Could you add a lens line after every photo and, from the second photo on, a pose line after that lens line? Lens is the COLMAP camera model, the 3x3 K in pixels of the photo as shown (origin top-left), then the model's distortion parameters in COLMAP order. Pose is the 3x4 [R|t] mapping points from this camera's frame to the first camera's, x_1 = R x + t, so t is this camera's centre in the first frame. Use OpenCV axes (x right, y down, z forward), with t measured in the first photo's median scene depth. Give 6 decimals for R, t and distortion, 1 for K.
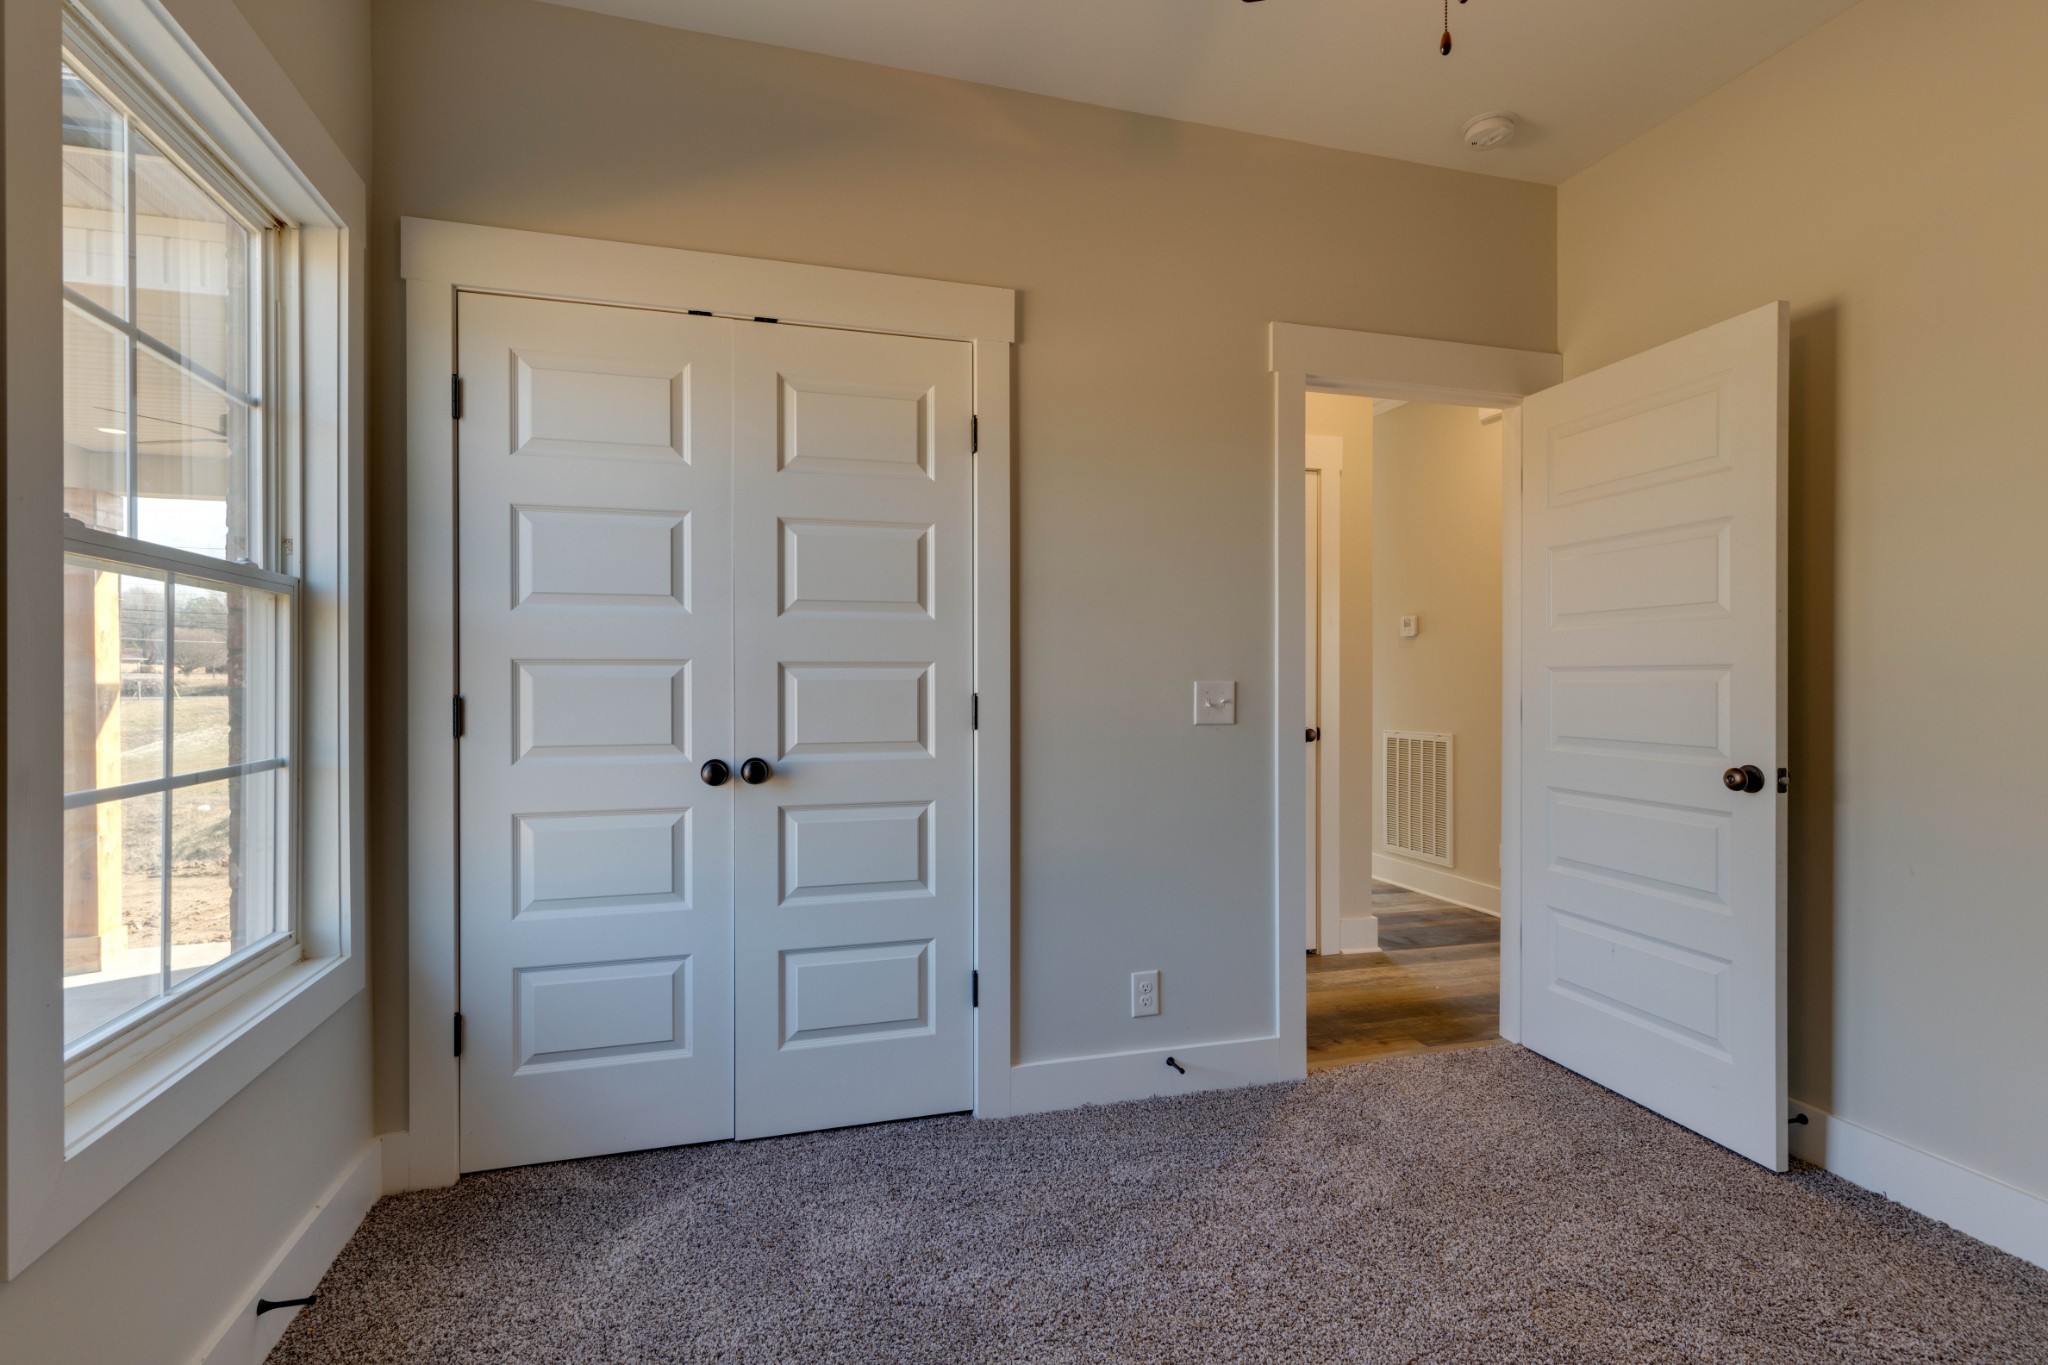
lens RADIAL K [[974.9, 0, 1023.8], [0, 974.9, 685.6], [0, 0, 1]] dist [-0.004297, 0.000414]
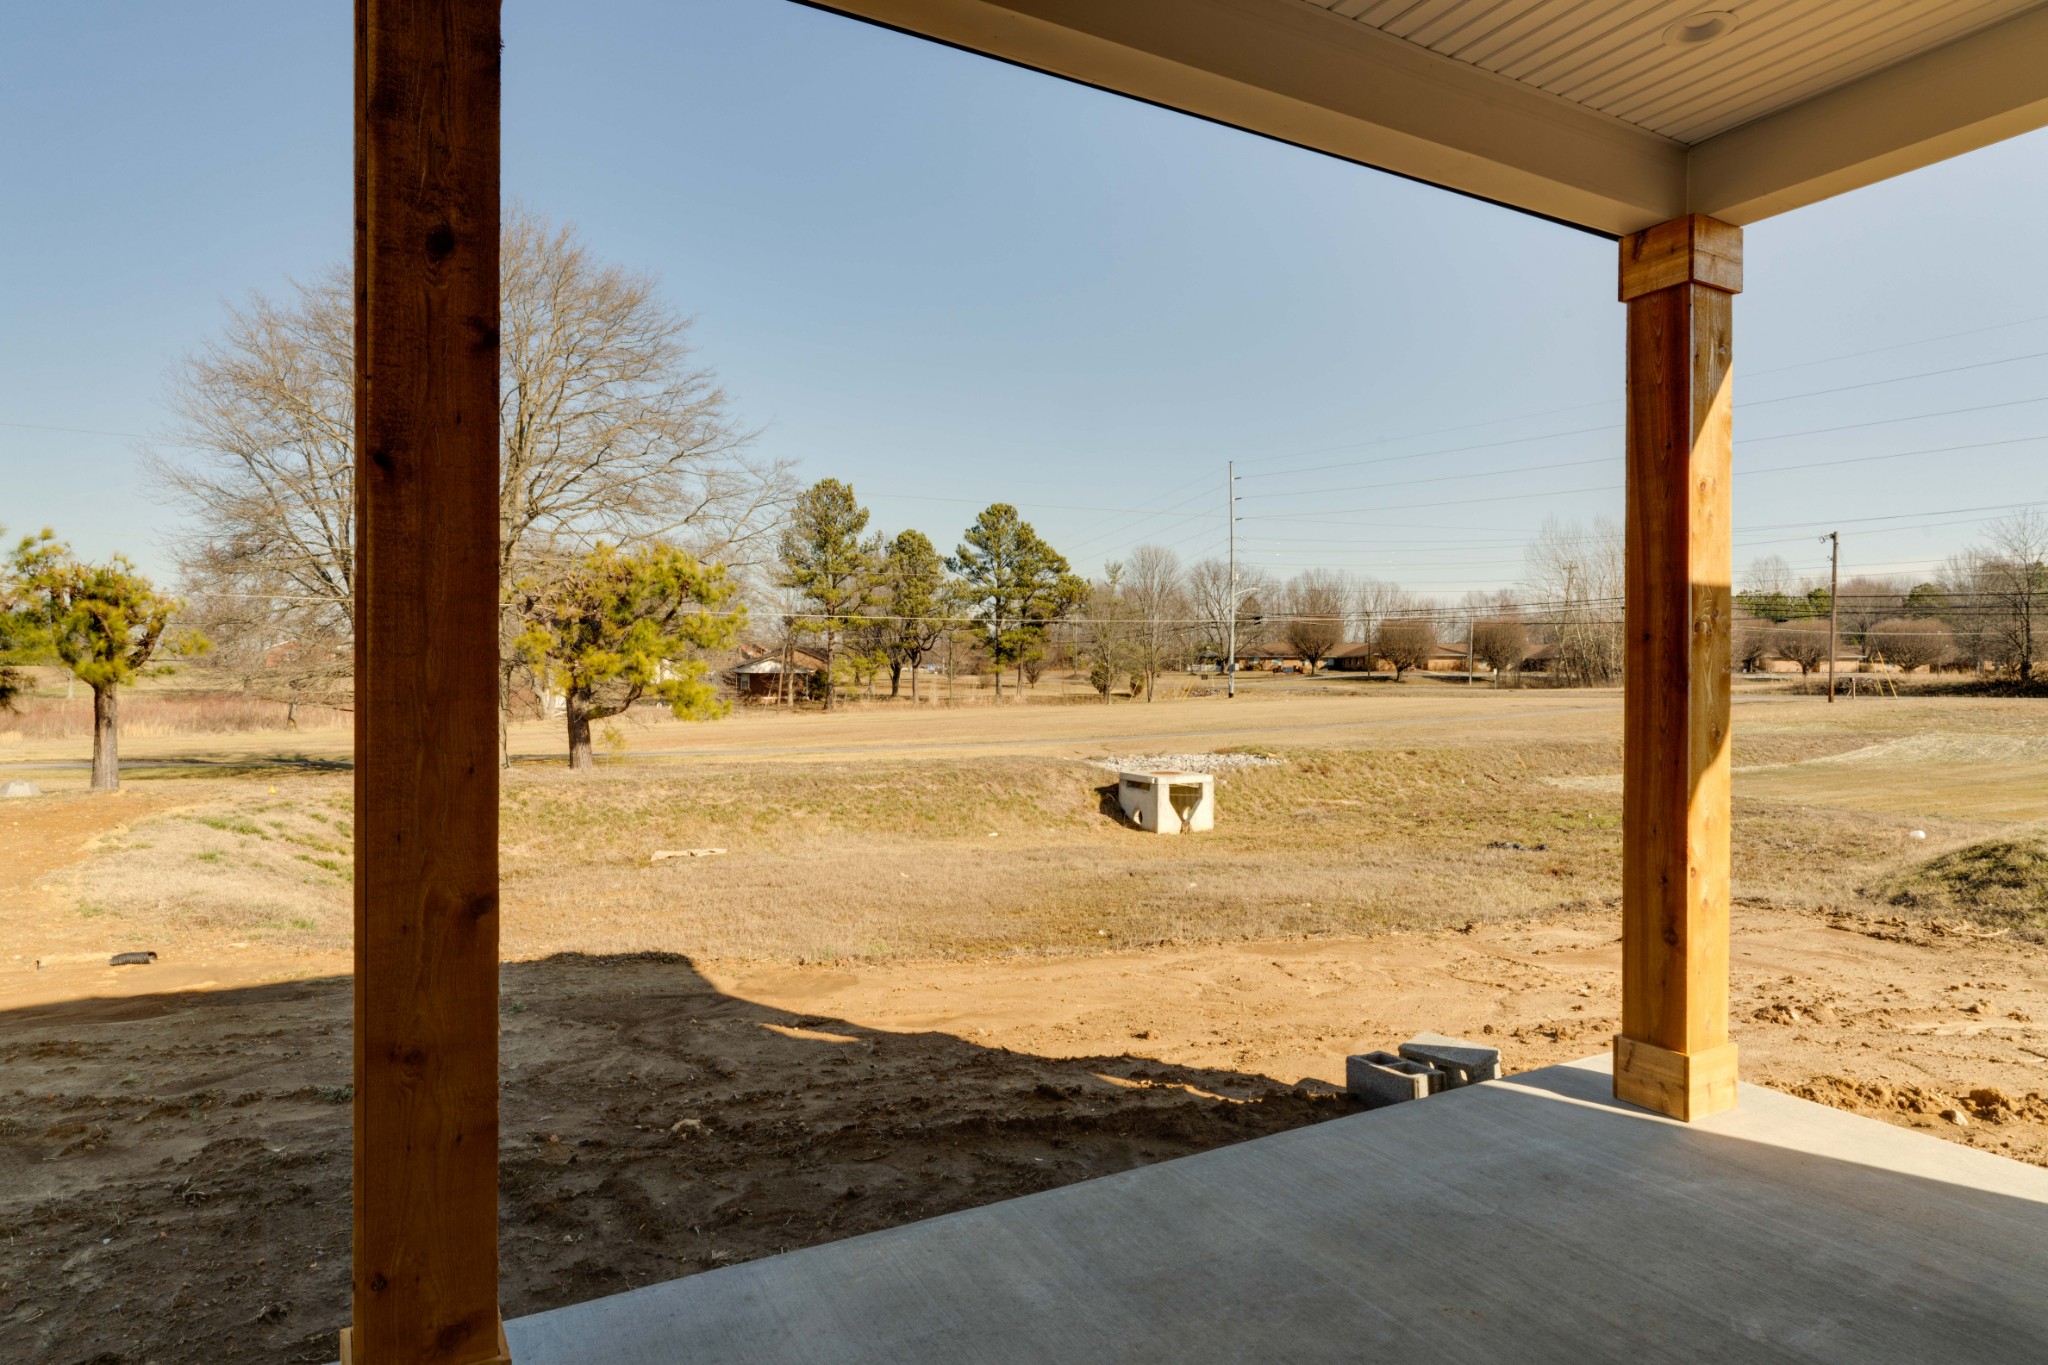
lens RADIAL K [[1194.4, 0, 1025.9], [0, 1194.4, 688.4], [0, 0, 1]] dist [0.000687, 0.000123]
pose [[0.220978, 0.008564, -0.975241, -0.206554], [-0.010003, 0.999929, 0.006514, 0.029491], [0.975227, 0.008316, 0.221048, 0.261887]]
